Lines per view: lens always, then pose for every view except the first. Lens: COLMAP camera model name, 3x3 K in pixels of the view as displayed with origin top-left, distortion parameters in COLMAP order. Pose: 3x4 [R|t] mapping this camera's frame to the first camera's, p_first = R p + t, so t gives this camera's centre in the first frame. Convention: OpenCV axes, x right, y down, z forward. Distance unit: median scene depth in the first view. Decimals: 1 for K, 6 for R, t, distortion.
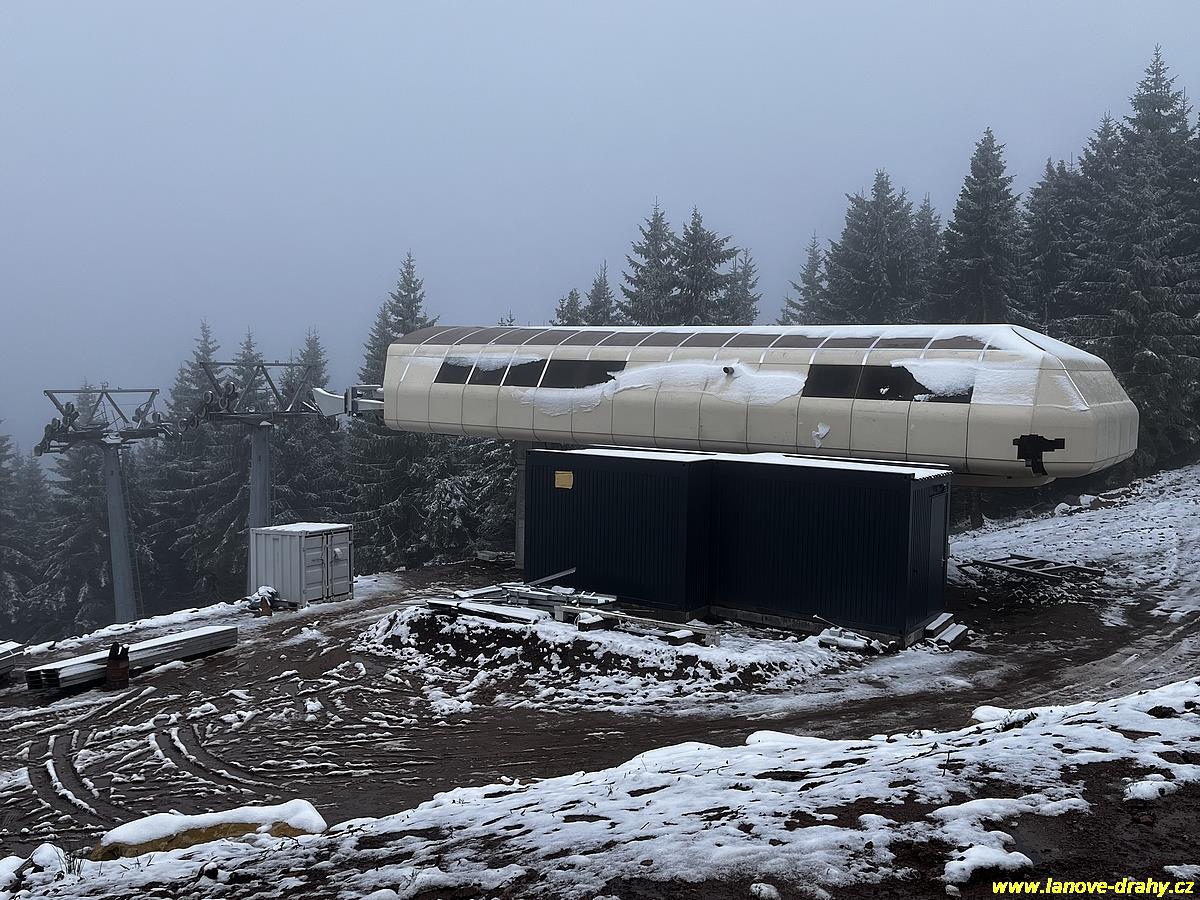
lens RADIAL K [[1106.9, 0, 465.8], [0, 1106.9, 505.5], [0, 0, 1]] dist [0.065559, -0.025280]
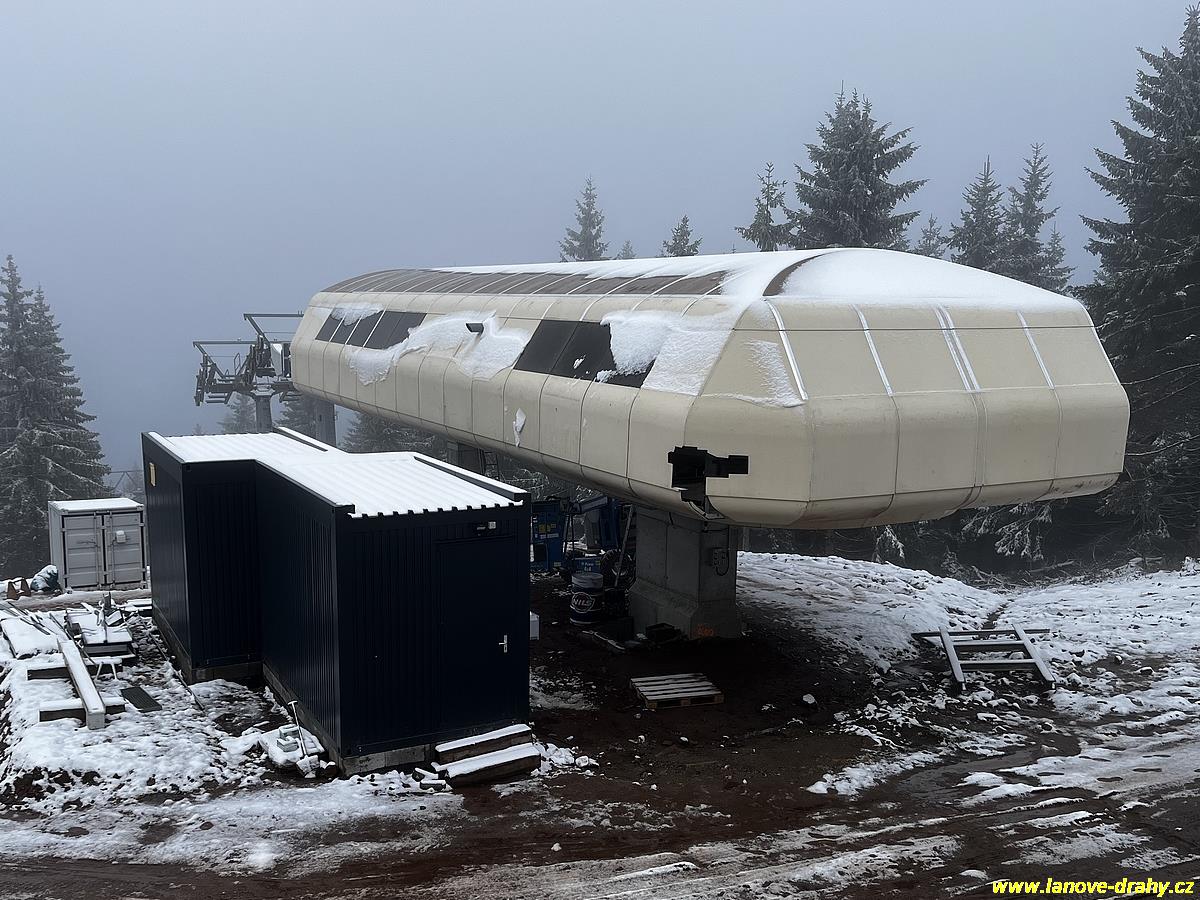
lens RADIAL K [[1106.9, 0, 465.8], [0, 1106.9, 505.5], [0, 0, 1]] dist [0.065559, -0.025280]
pose [[0.887651, 0.074532, -0.454446, 0.632214], [-0.051083, 0.996662, 0.063679, -0.060108], [0.457676, -0.033310, 0.888495, 0.413240]]
